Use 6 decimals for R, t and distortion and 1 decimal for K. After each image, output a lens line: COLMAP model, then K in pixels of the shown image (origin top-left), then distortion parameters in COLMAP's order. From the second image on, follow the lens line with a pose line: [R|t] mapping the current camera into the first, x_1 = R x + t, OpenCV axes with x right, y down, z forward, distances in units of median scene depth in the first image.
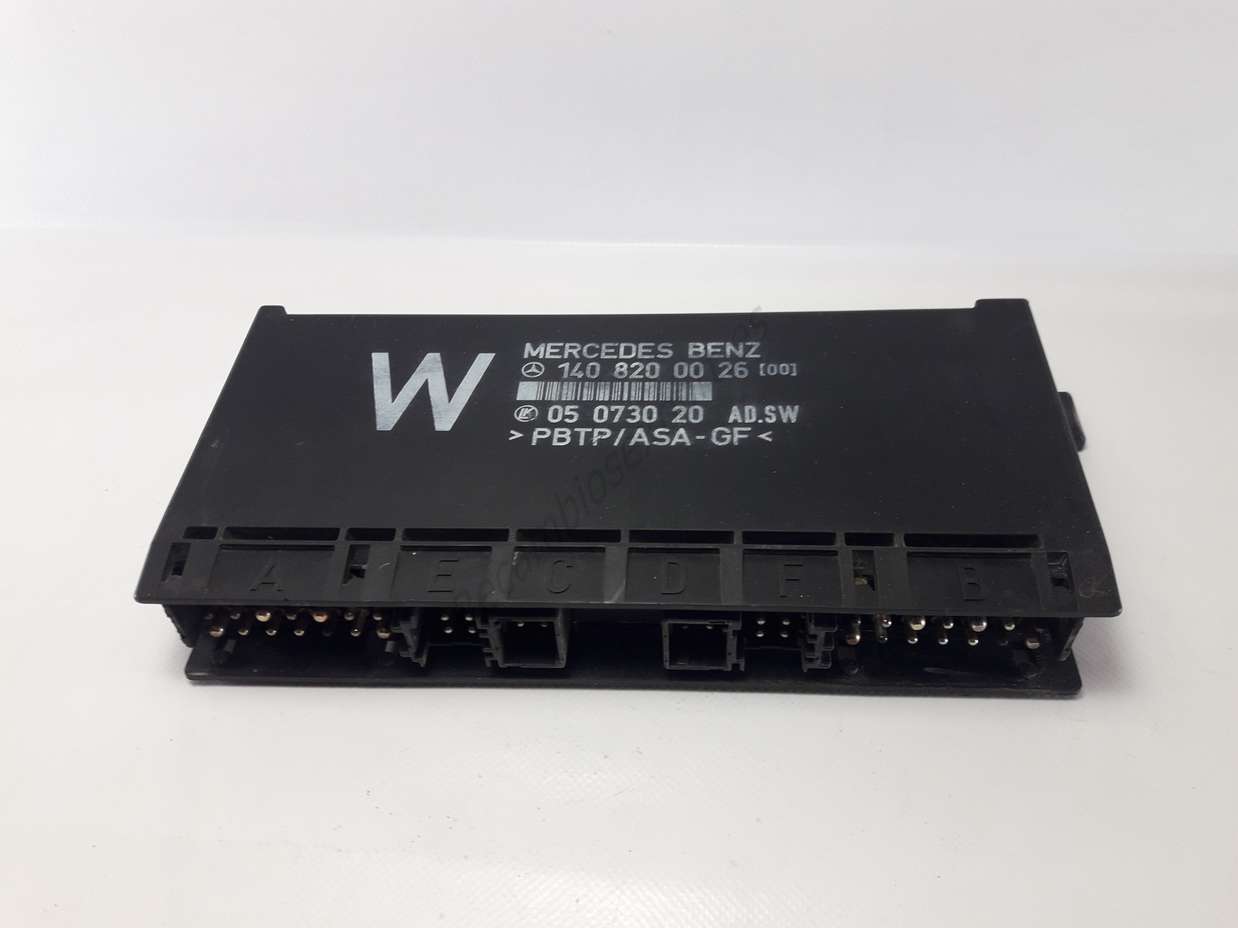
lens RADIAL K [[1013.9, 0, 638.6], [0, 1013.9, 462.4], [0, 0, 1]] dist [0.199478, -0.662330]
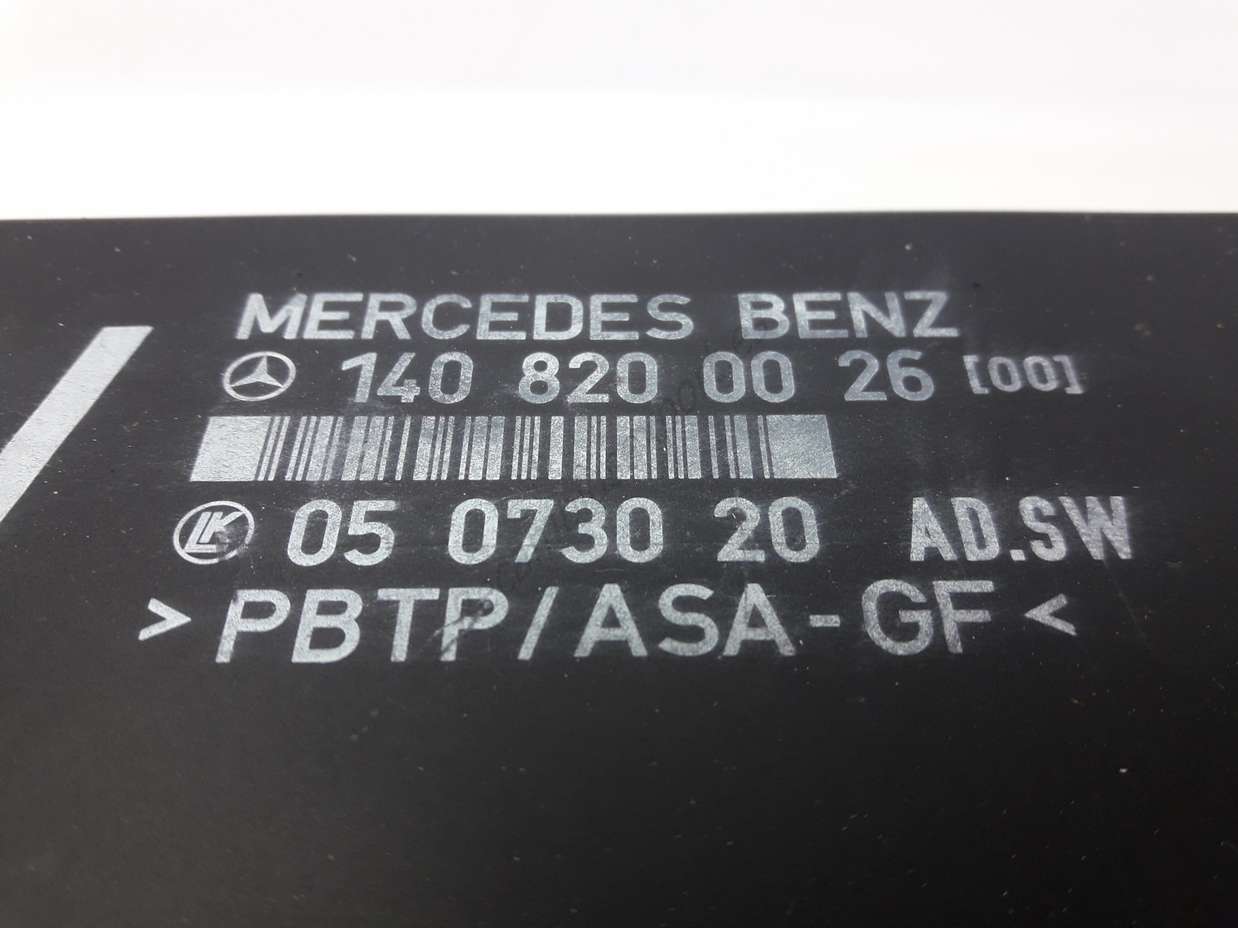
lens RADIAL K [[1013.9, 0, 638.6], [0, 1013.9, 462.4], [0, 0, 1]] dist [0.199478, -0.662330]
pose [[0.996110, -0.012399, 0.087236, -0.014711], [0.009902, 0.999531, 0.028995, -0.074232], [-0.087555, -0.028019, 0.995766, 0.687185]]
